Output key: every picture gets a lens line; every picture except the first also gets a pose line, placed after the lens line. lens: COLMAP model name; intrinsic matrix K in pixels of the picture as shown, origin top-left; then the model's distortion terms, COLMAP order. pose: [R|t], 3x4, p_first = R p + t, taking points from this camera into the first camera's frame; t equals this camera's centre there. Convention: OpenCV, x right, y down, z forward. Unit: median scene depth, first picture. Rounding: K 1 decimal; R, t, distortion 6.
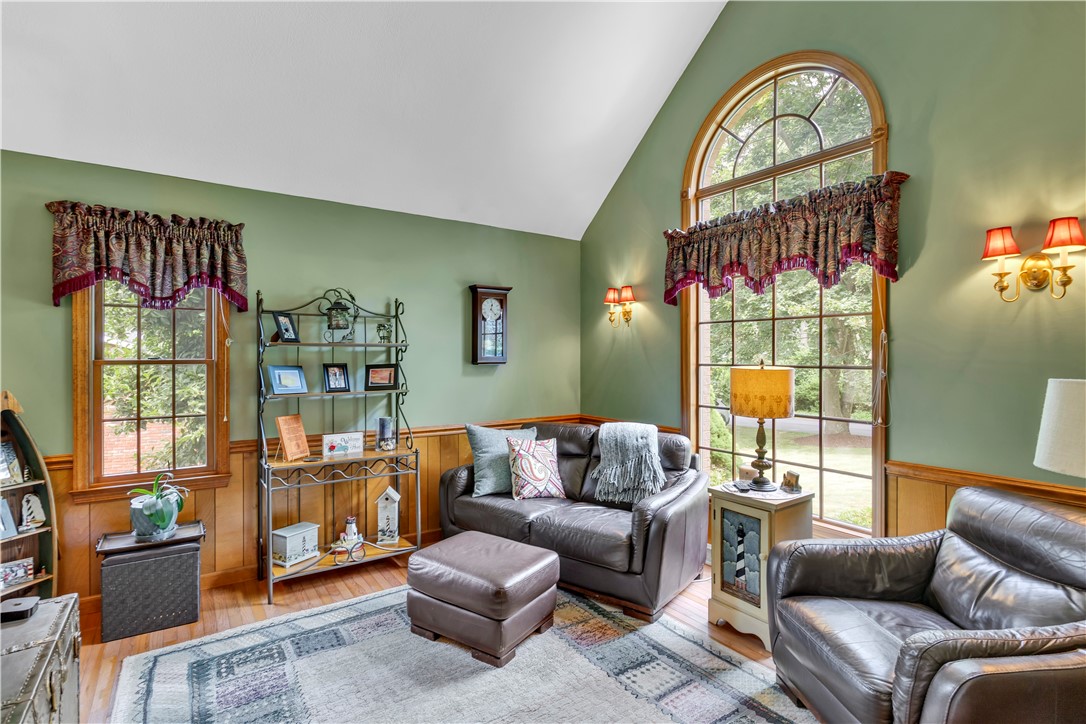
lens RADIAL K [[516.7, 0, 538.9], [0, 516.7, 360.5], [0, 0, 1]] dist [0.001566, 0.000015]
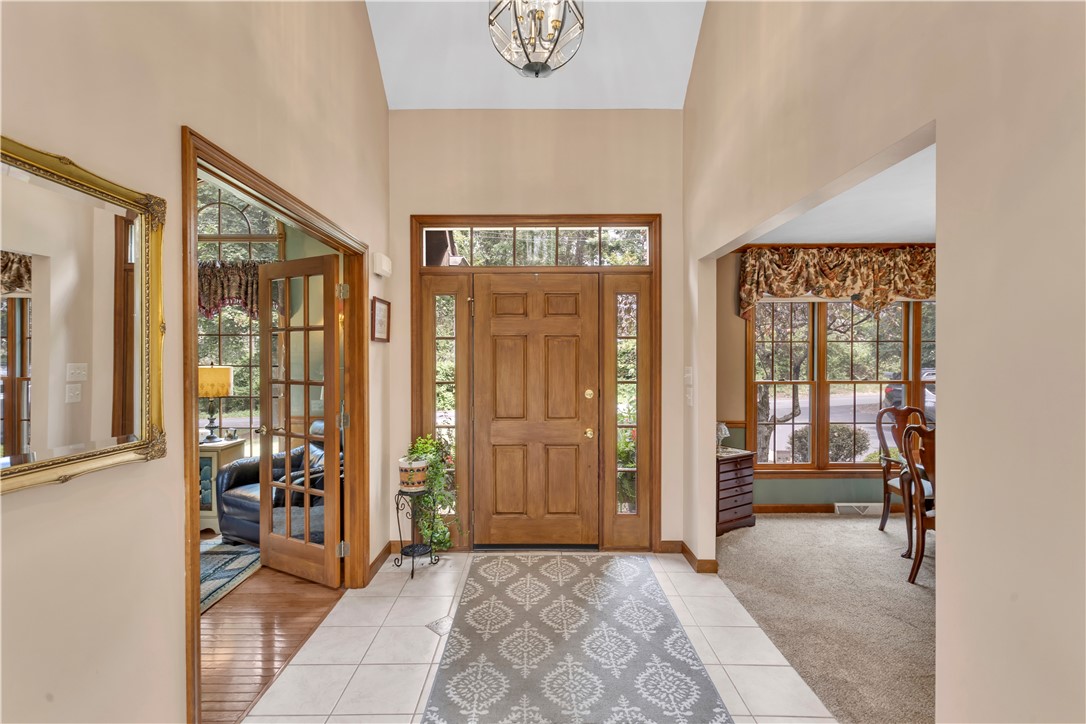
lens RADIAL K [[516.7, 0, 534.9], [0, 516.7, 358.7], [0, 0, 1]] dist [0.001566, 0.000015]
pose [[0.563661, -0.000722, 0.826006, -0.274494], [0.010599, 0.999924, -0.006359, 0.008283], [-0.825938, 0.012339, 0.563625, -0.612118]]
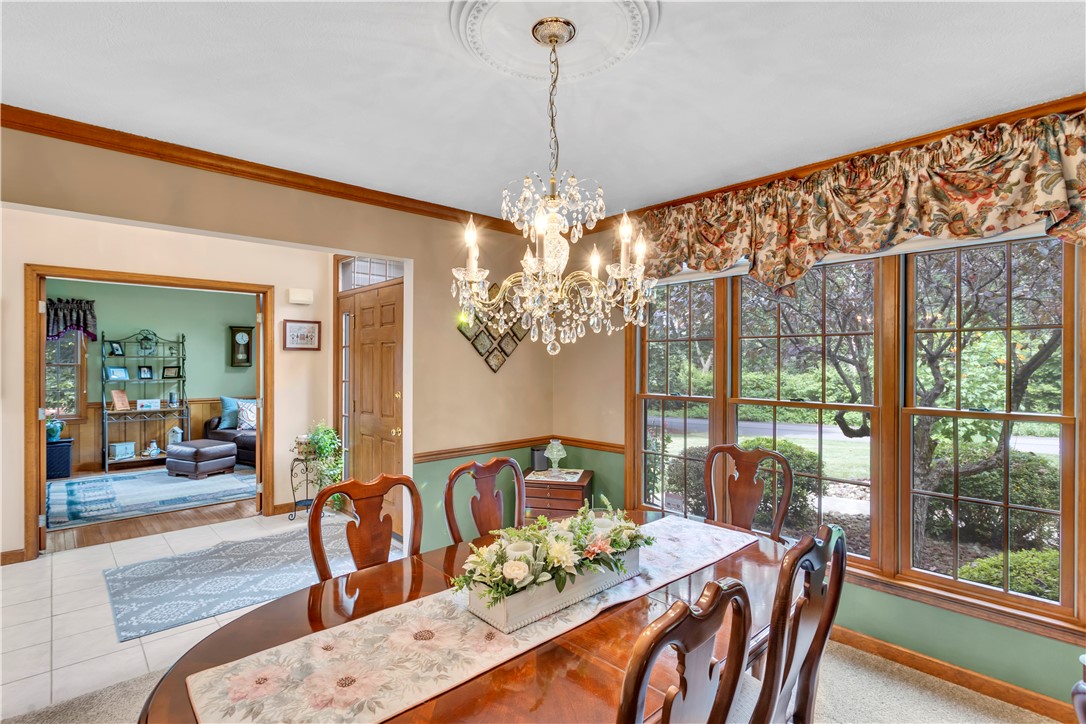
lens RADIAL K [[516.7, 0, 535.2], [0, 516.7, 365.5], [0, 0, 1]] dist [0.001566, 0.000015]
pose [[0.989687, -0.000126, 0.143250, 0.920603], [0.000541, 0.999996, -0.002860, 0.011784], [-0.143249, 0.002908, 0.989682, -1.369952]]
